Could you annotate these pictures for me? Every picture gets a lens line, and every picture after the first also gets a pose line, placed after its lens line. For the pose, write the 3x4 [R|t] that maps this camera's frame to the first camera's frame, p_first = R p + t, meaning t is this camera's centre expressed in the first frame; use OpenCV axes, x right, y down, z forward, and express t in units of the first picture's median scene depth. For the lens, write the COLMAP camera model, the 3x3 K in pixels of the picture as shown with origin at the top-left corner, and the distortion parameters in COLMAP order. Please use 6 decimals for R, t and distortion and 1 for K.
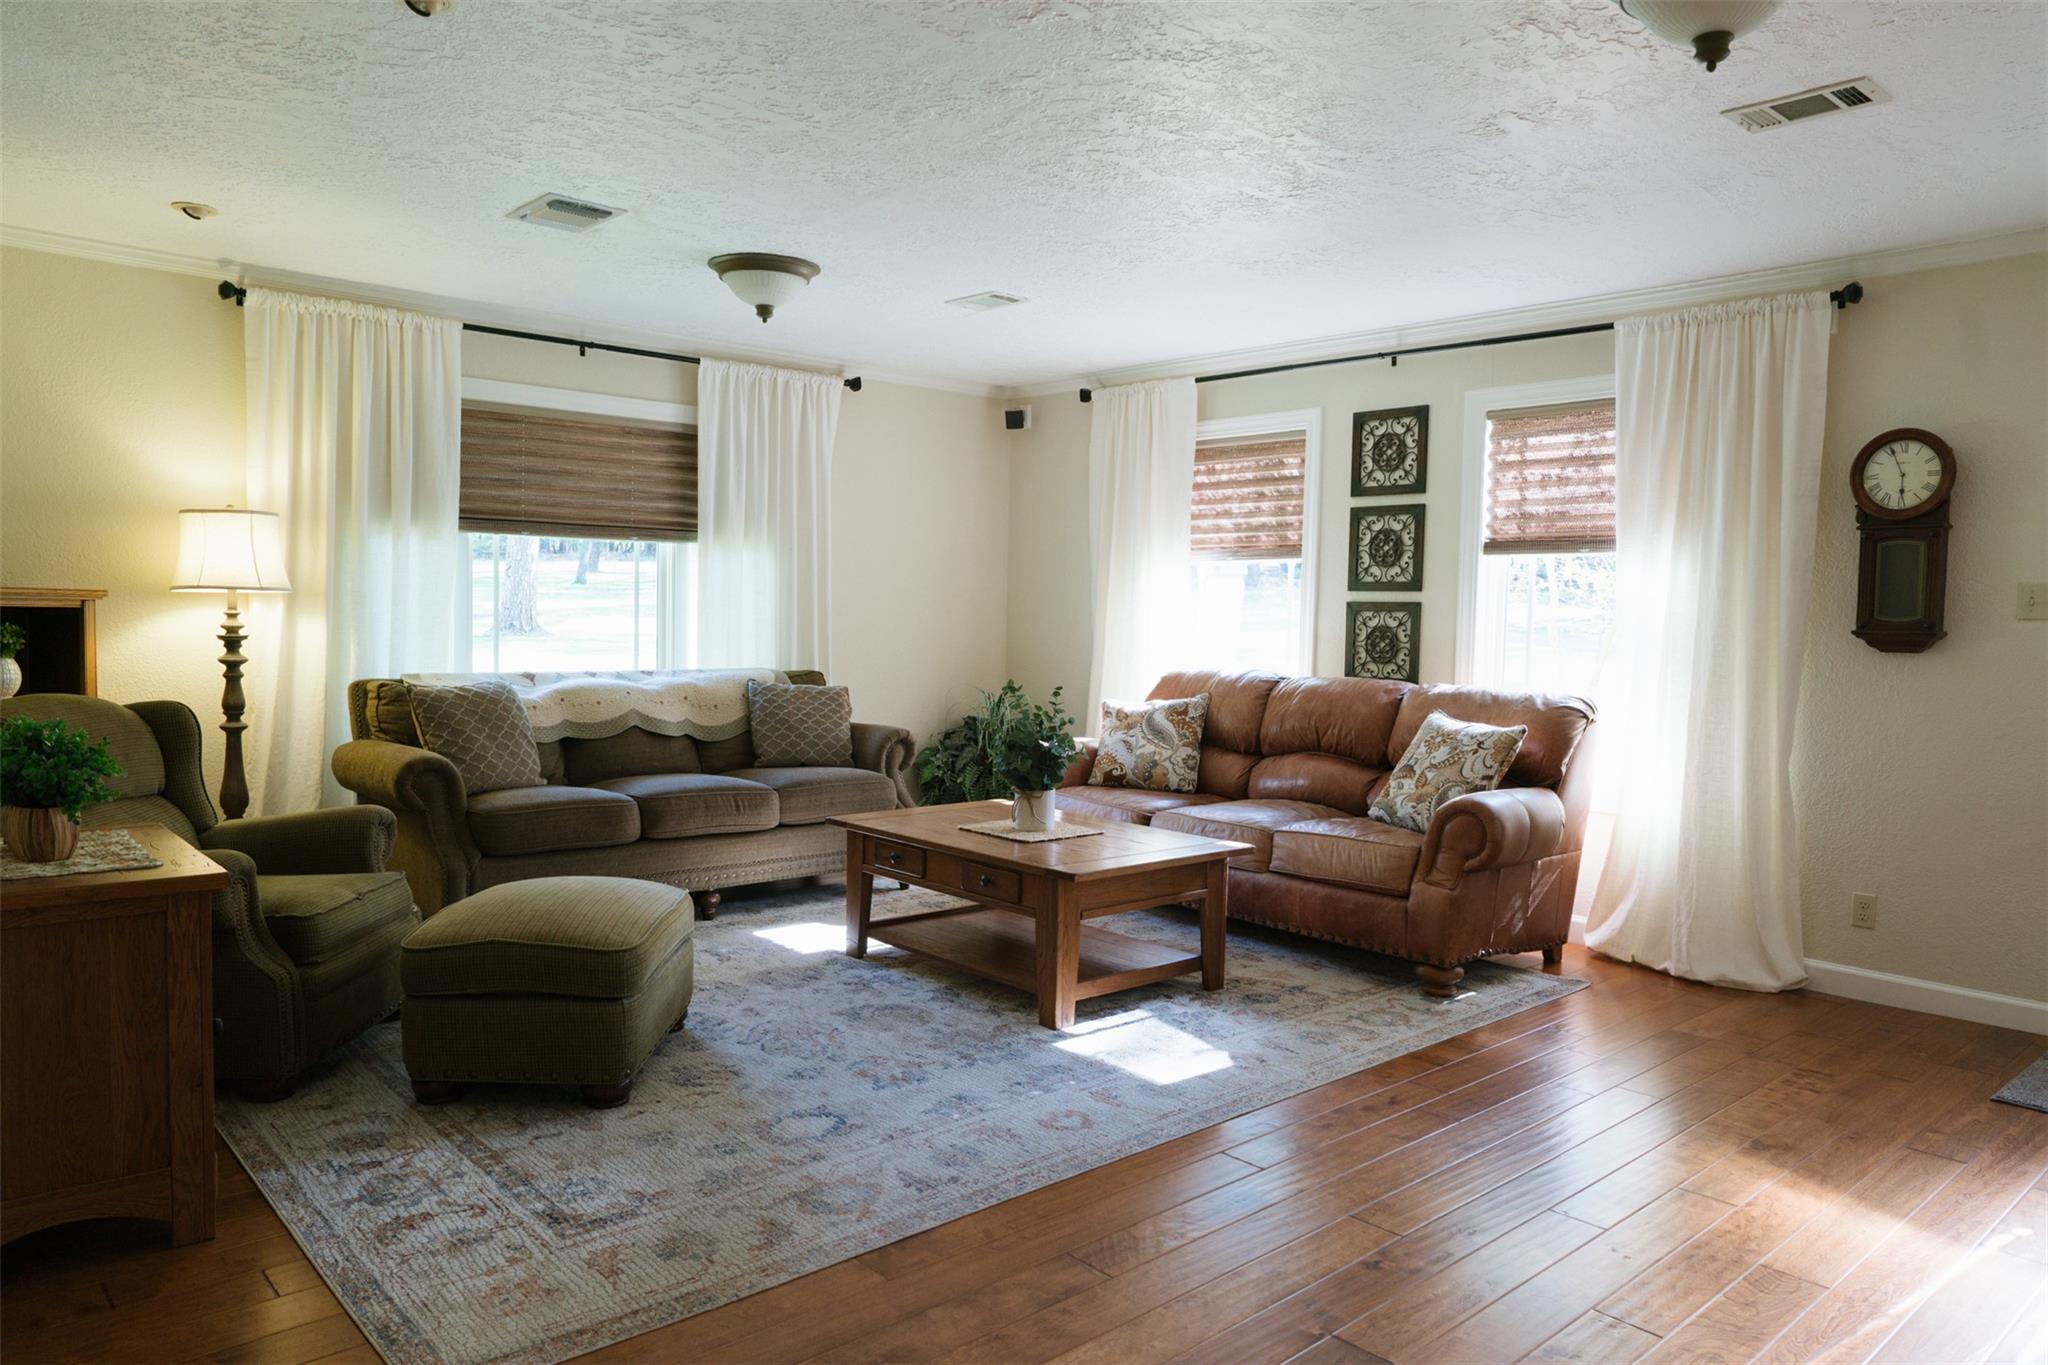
lens RADIAL K [[1379.1, 0, 1026.8], [0, 1379.1, 686.8], [0, 0, 1]] dist [-0.007260, 0.000180]
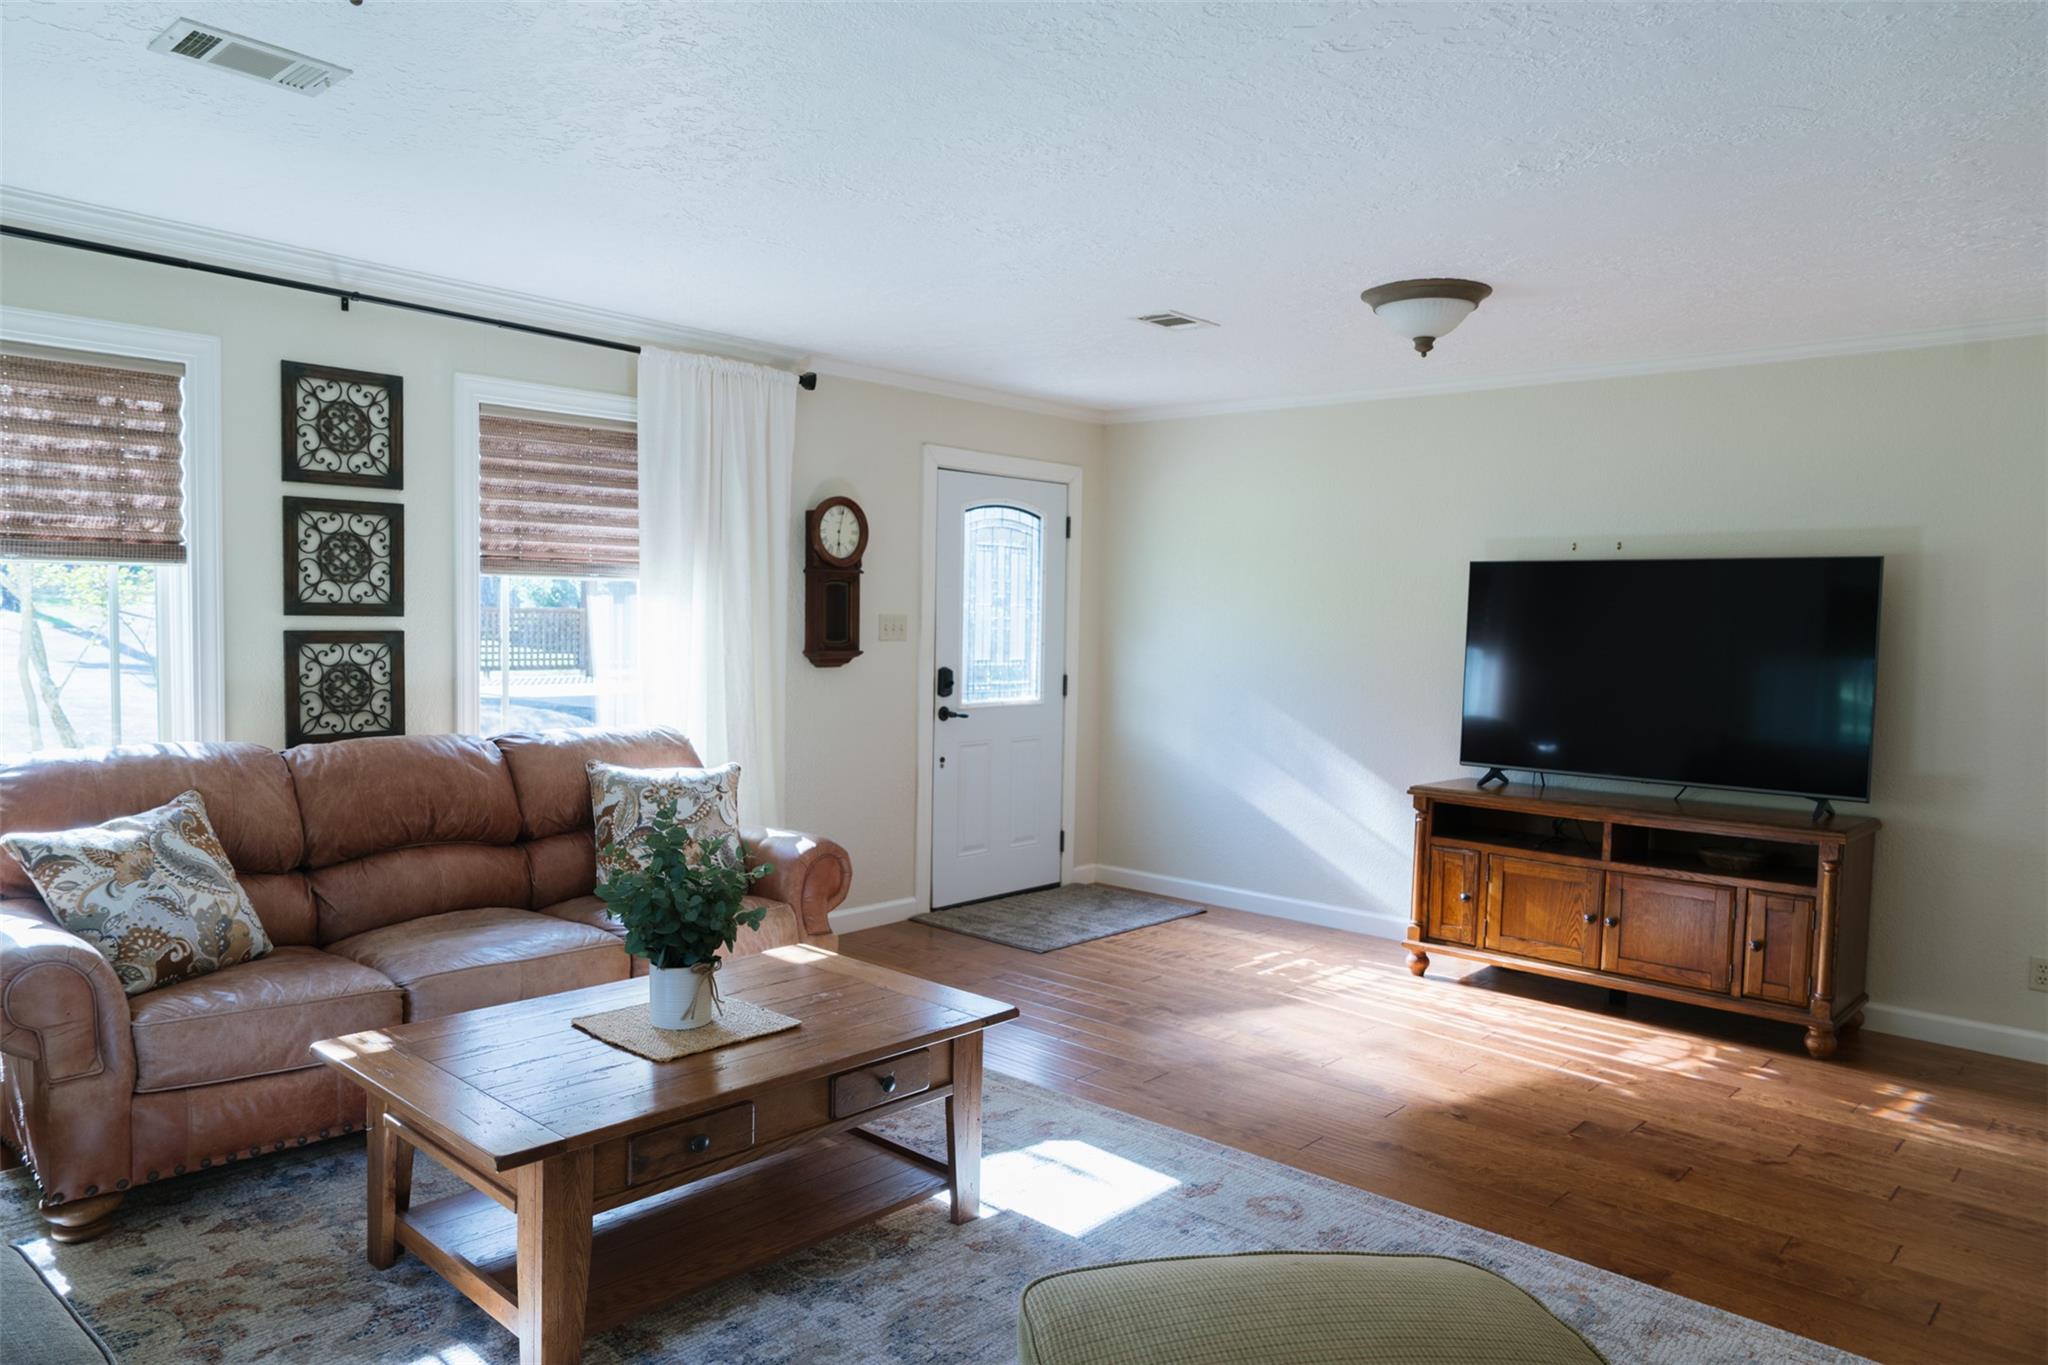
lens RADIAL K [[1379.1, 0, 1026.1], [0, 1379.1, 677.5], [0, 0, 1]] dist [-0.007260, 0.000180]
pose [[-0.102430, -0.074211, 0.991968, -0.514887], [0.026033, 0.996672, 0.077252, -0.084280], [-0.994400, 0.033737, -0.100157, 0.716110]]
